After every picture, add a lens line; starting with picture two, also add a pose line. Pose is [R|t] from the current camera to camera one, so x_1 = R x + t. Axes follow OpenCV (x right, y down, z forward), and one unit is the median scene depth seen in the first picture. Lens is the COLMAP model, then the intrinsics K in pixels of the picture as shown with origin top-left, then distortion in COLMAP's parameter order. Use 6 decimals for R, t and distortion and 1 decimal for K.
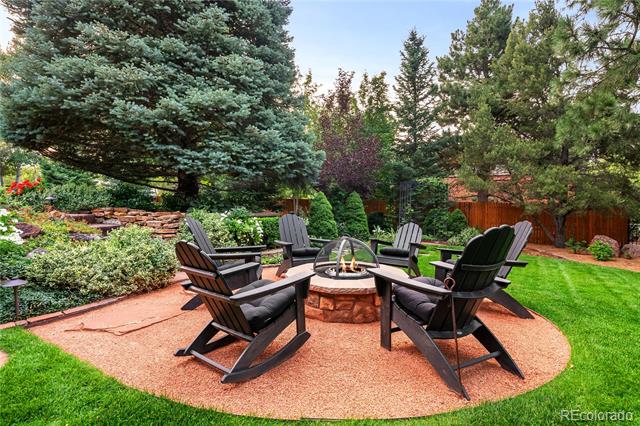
lens RADIAL K [[319.1, 0, 320.0], [0, 319.1, 213.0], [0, 0, 1]] dist [0.000311, 0.000248]
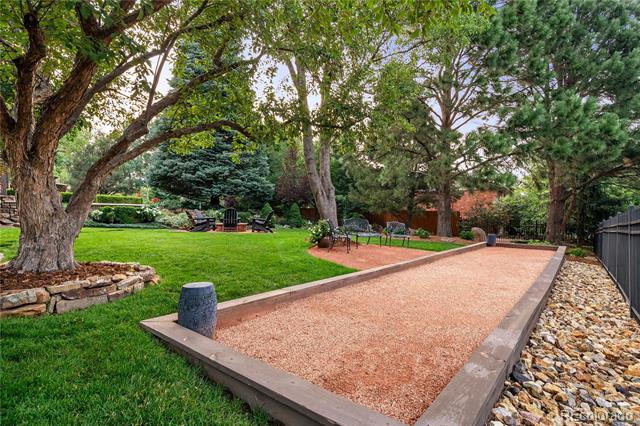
lens RADIAL K [[319.1, 0, 320.0], [0, 319.1, 213.0], [0, 0, 1]] dist [0.000311, 0.000248]
pose [[0.979059, 0.006171, -0.203485, 1.203367], [-0.013109, 0.999377, -0.032766, 0.107393], [0.203156, 0.034747, 0.978530, -1.624983]]
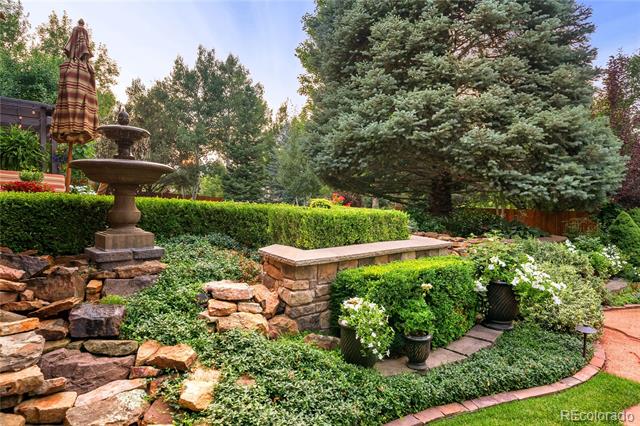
lens RADIAL K [[355.4, 0, 320.0], [0, 355.4, 213.0], [0, 0, 1]] dist [-0.000479, -0.000180]
pose [[0.964721, 0.002934, -0.263259, -0.751288], [-0.003235, 0.999995, -0.000709, -0.085018], [0.263256, 0.001536, 0.964725, -0.169231]]
